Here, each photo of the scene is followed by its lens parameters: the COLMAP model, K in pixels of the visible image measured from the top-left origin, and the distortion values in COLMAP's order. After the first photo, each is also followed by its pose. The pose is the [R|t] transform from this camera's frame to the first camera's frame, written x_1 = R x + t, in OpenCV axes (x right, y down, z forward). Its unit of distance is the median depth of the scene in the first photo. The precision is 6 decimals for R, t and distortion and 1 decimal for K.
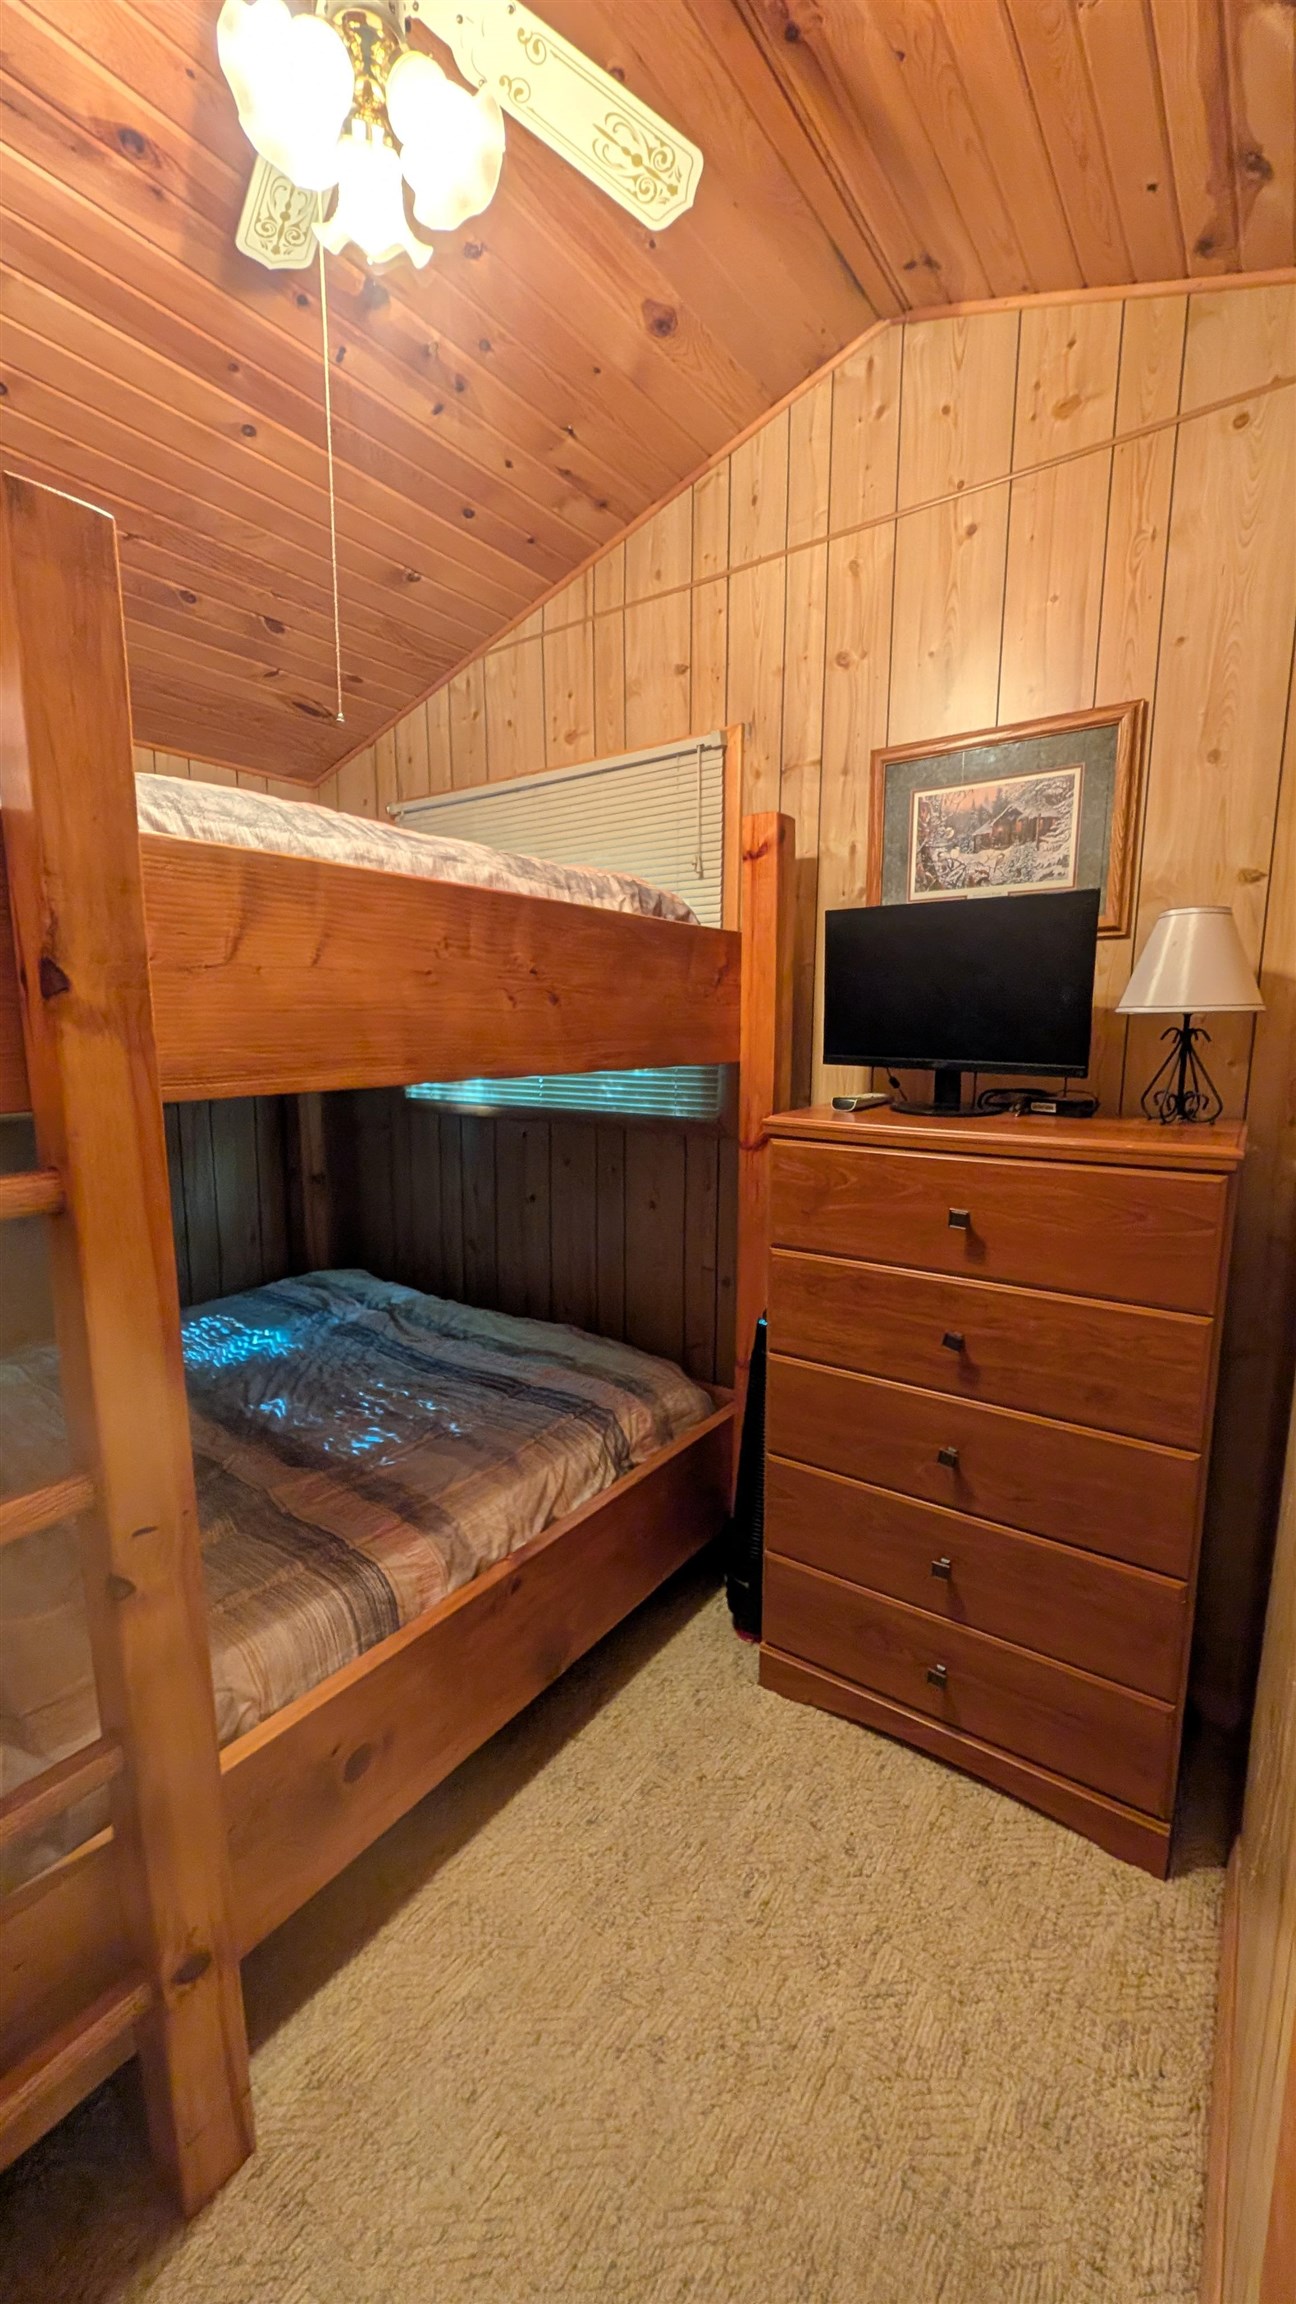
lens RADIAL K [[808.0, 0, 624.6], [0, 808.0, 1154.2], [0, 0, 1]] dist [0.001078, 0.000074]
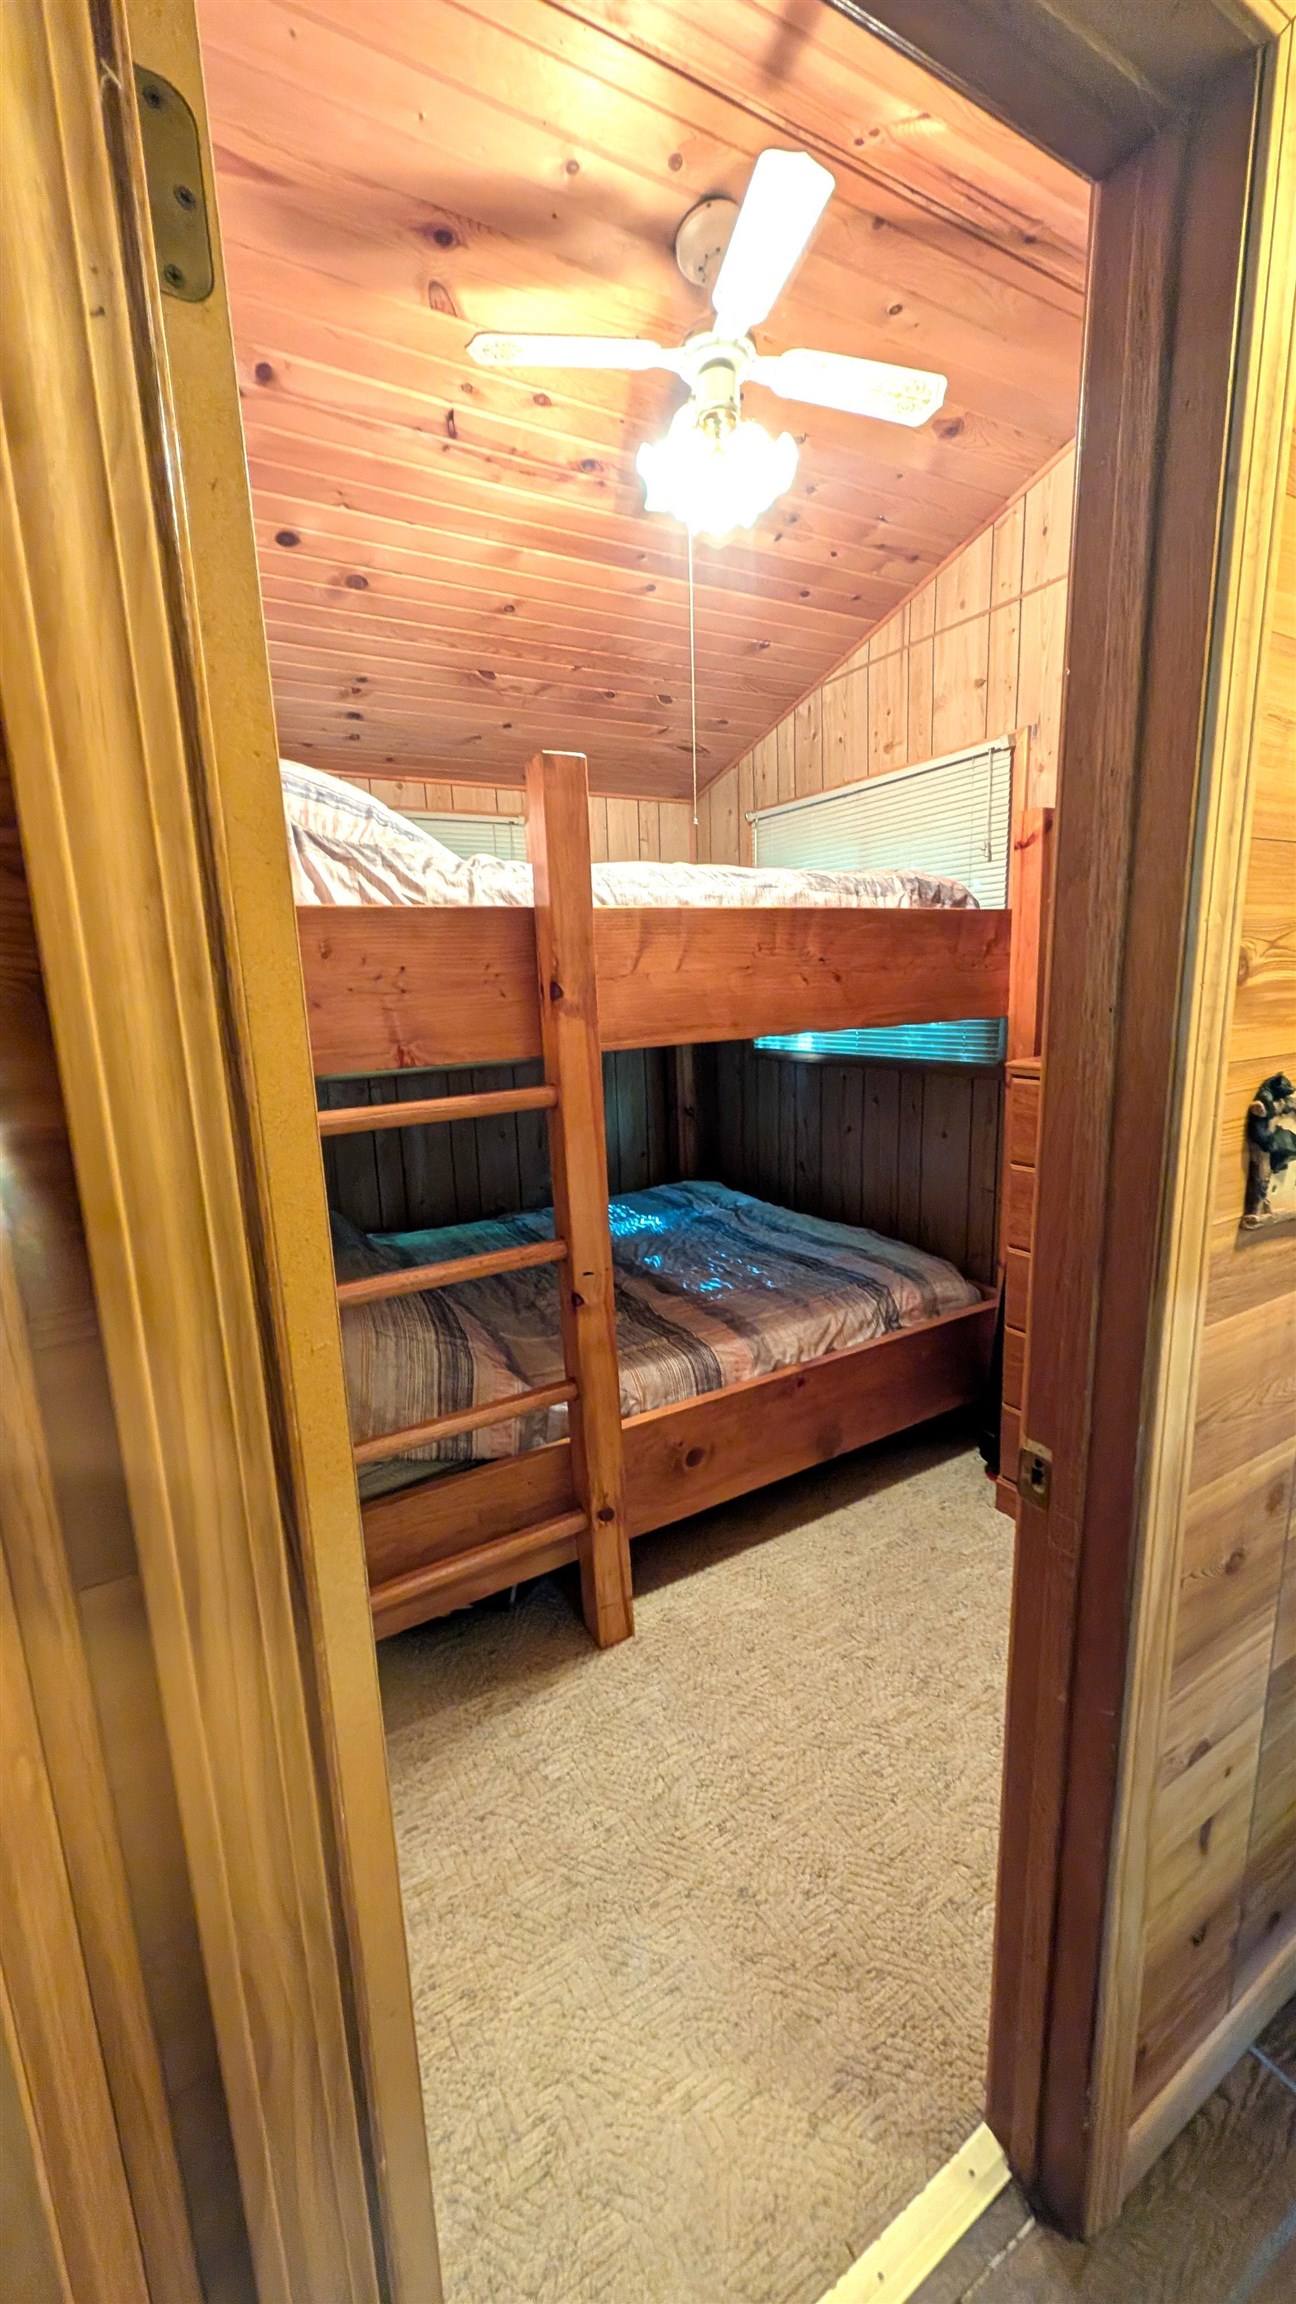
lens RADIAL K [[880.4, 0, 657.8], [0, 880.4, 1156.5], [0, 0, 1]] dist [0.001592, -0.000097]
pose [[0.914903, 0.041932, -0.401490, 0.208746], [-0.020447, 0.998127, 0.057651, 0.031736], [0.403156, -0.044536, 0.914047, -0.450918]]
